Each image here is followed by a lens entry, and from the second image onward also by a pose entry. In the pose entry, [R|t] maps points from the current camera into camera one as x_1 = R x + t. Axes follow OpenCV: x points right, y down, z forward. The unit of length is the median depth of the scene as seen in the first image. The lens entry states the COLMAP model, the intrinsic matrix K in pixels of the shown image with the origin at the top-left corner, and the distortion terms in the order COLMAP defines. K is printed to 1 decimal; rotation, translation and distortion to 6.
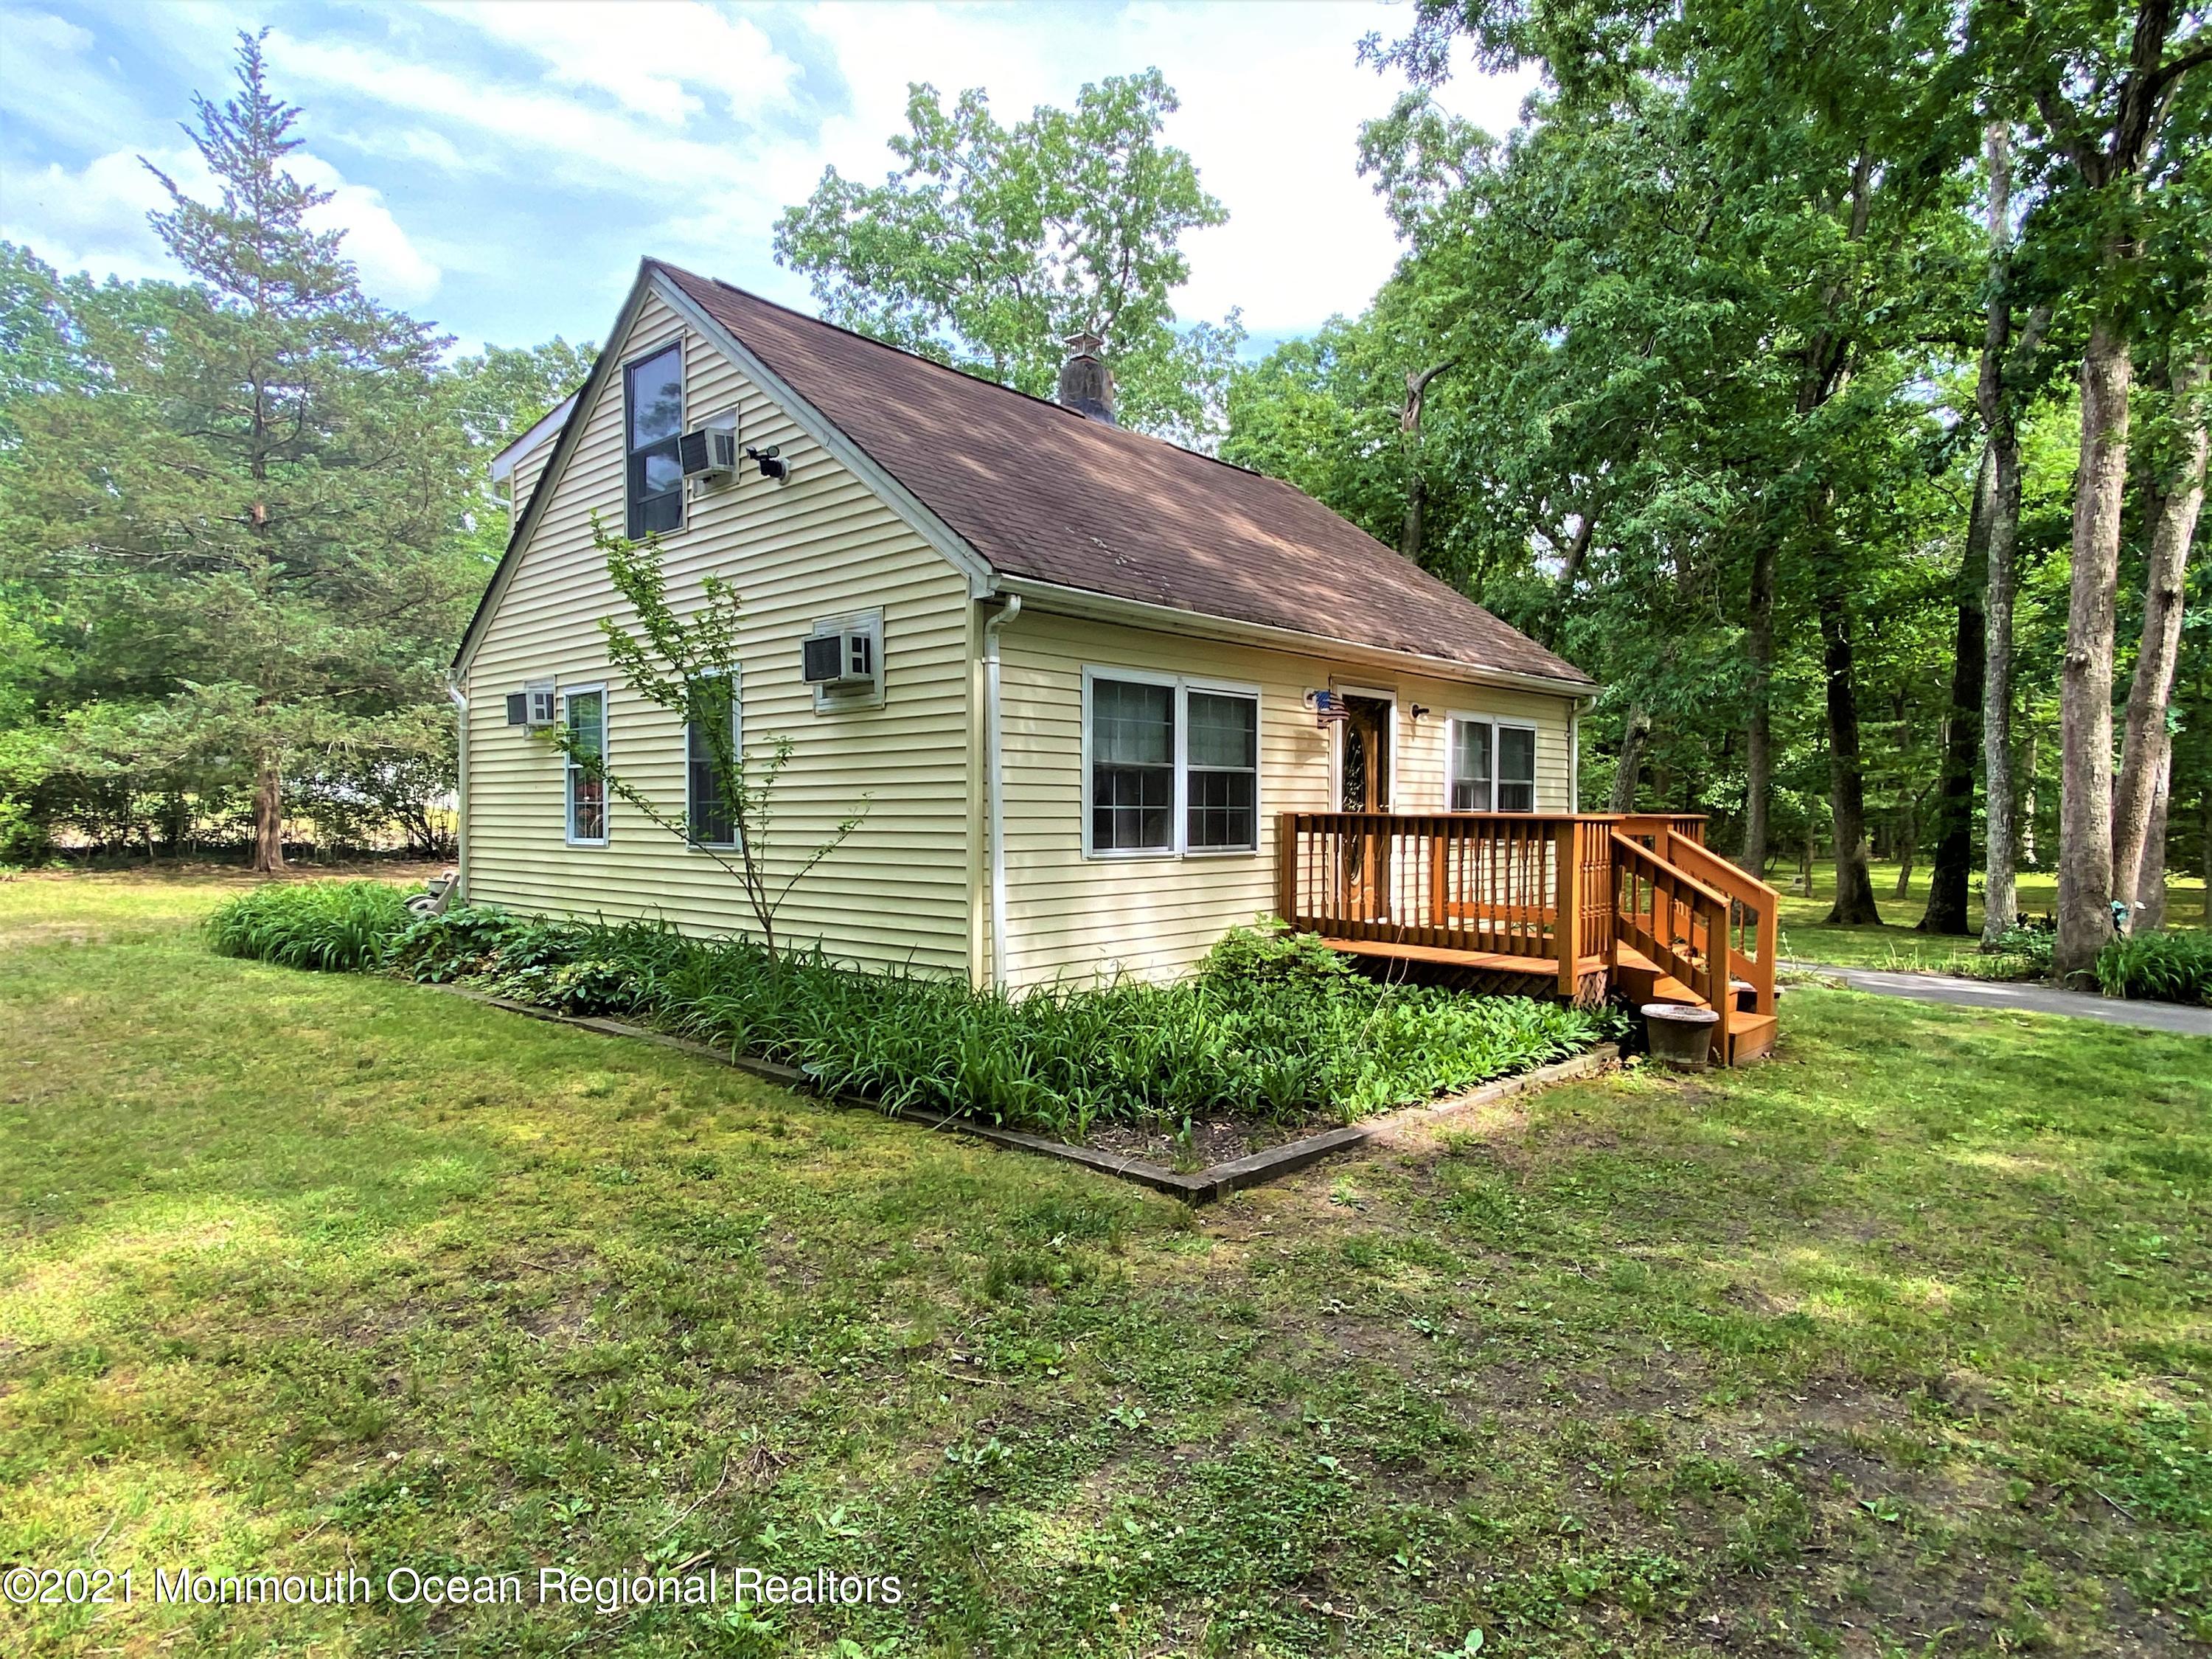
lens RADIAL K [[1241.6, 0, 1106.0], [0, 1241.6, 829.5], [0, 0, 1]] dist [0.058434, -0.067631]
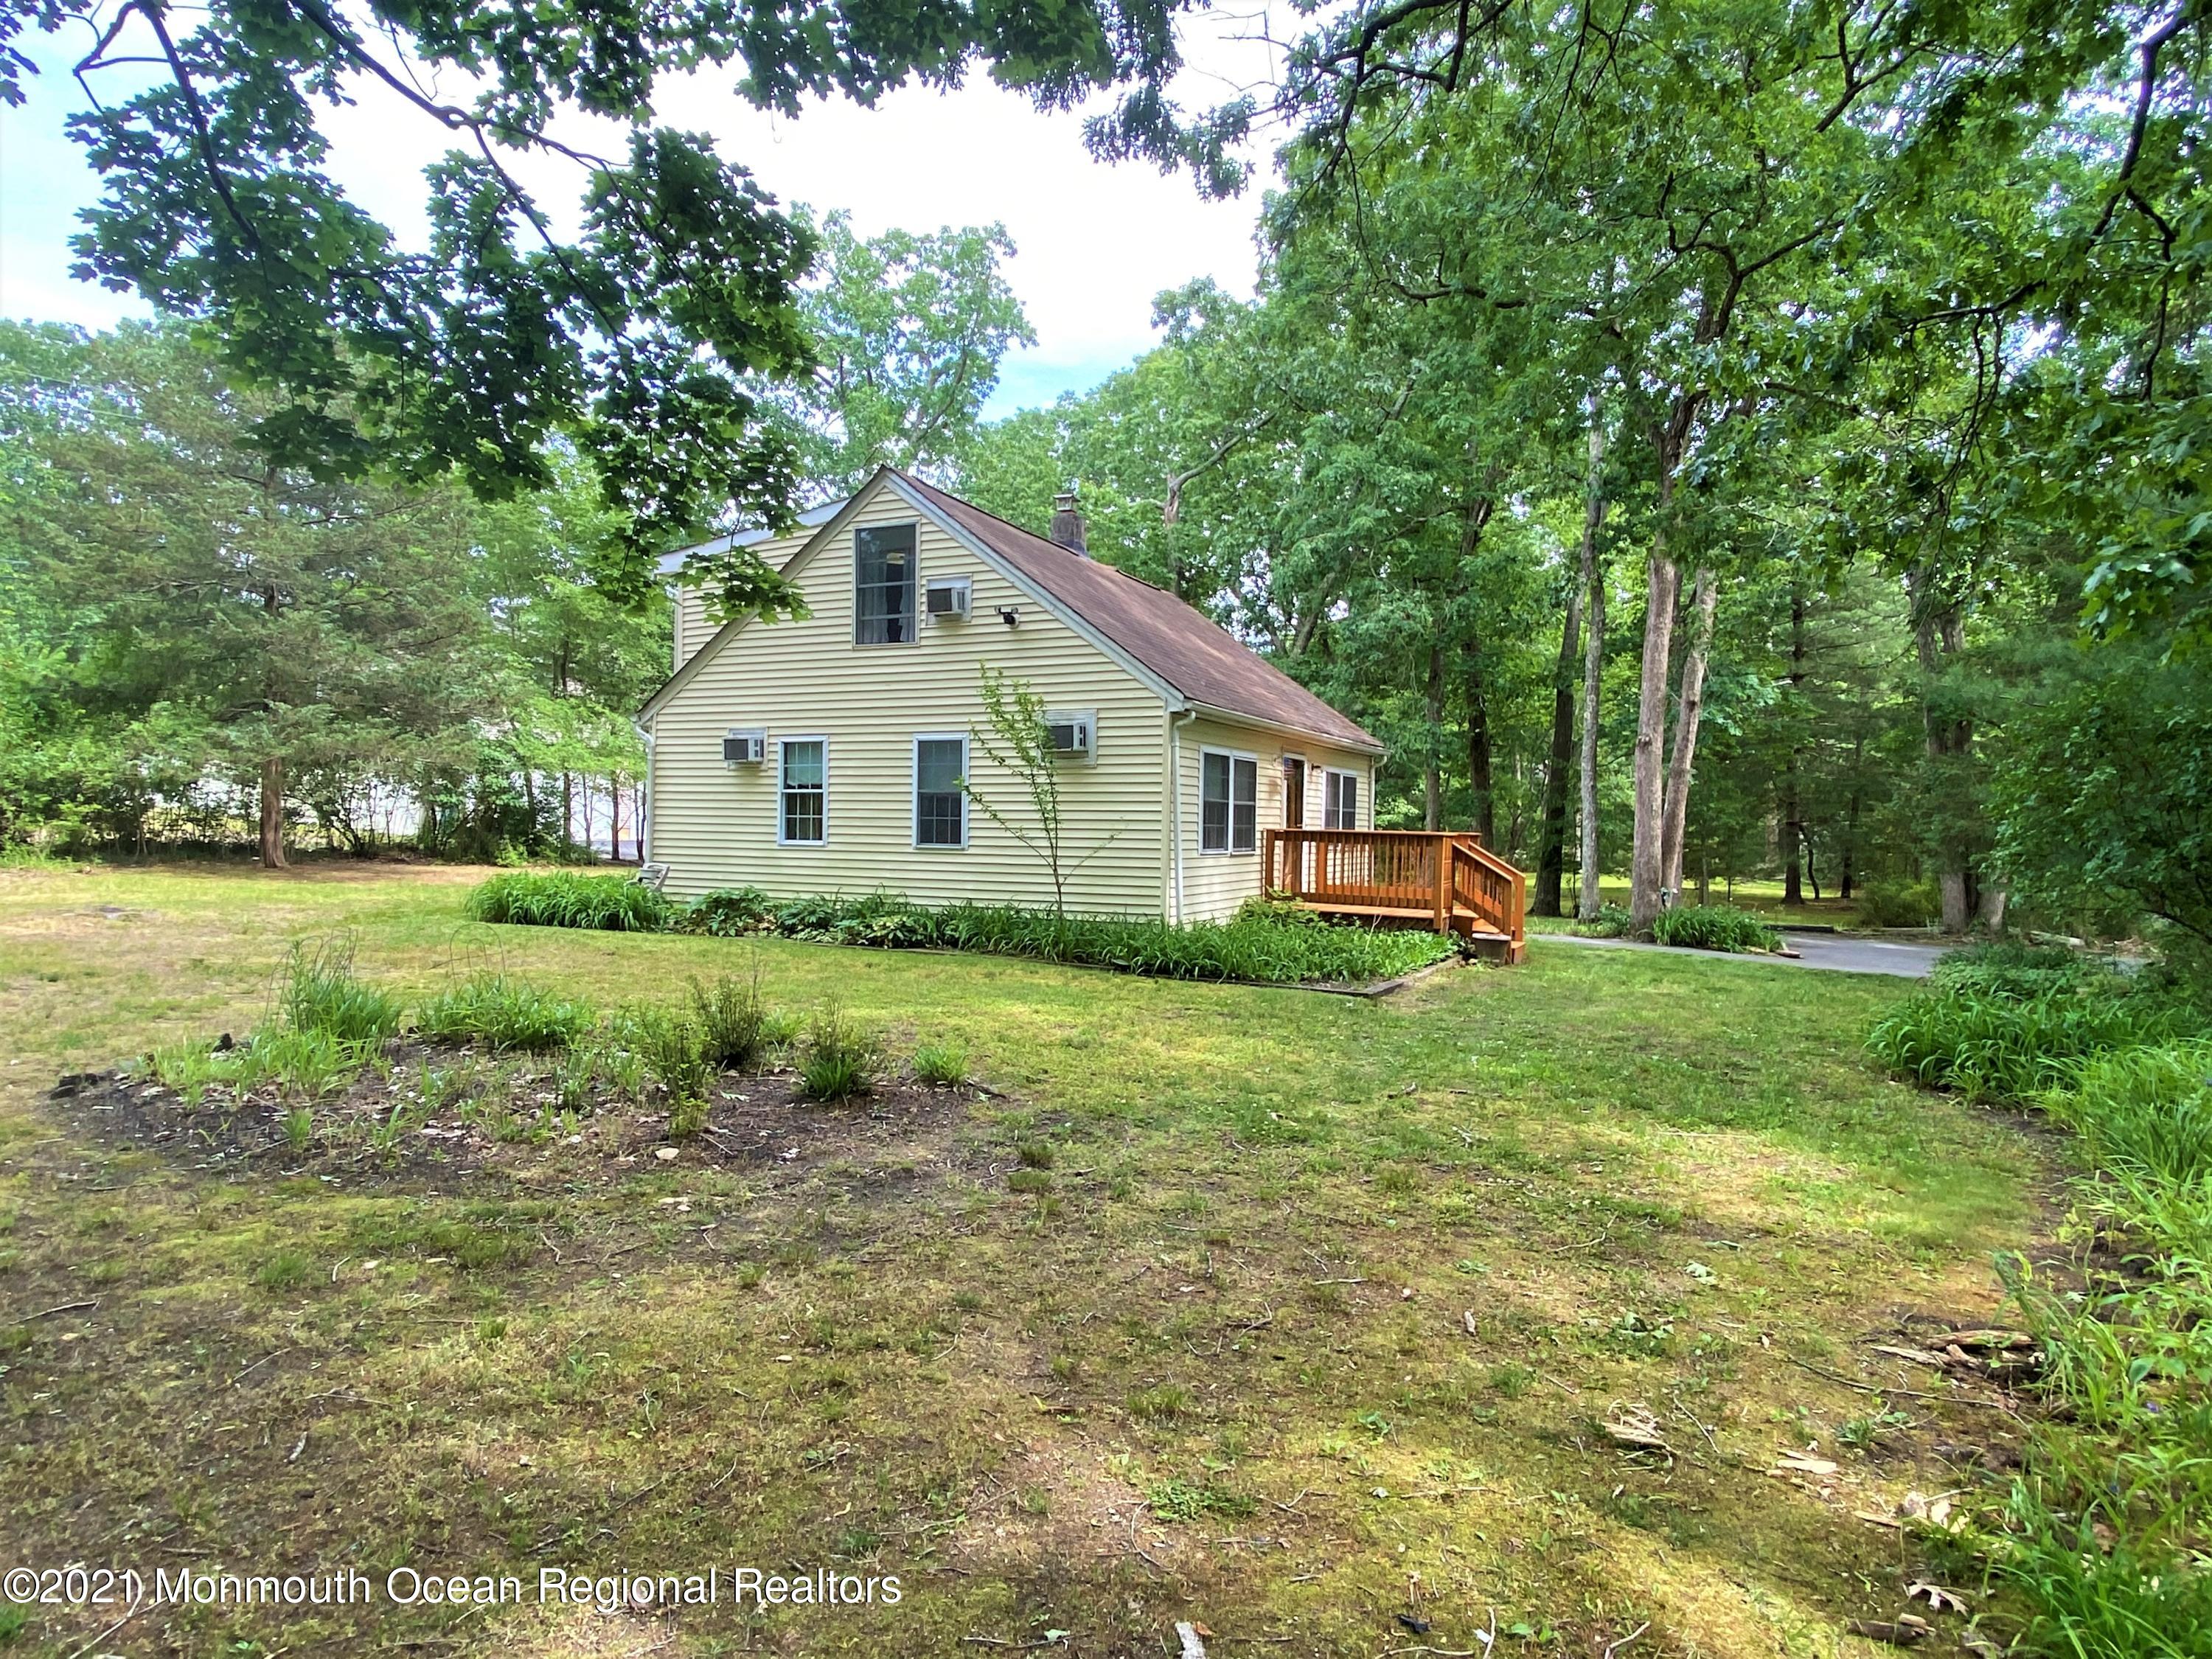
lens RADIAL K [[1241.6, 0, 1106.0], [0, 1241.6, 829.5], [0, 0, 1]] dist [0.058434, -0.067631]
pose [[0.958862, 0.011930, 0.283622, -0.480253], [-0.009797, 0.999912, -0.008935, 0.003761], [-0.283703, 0.005789, 0.958895, -0.488993]]
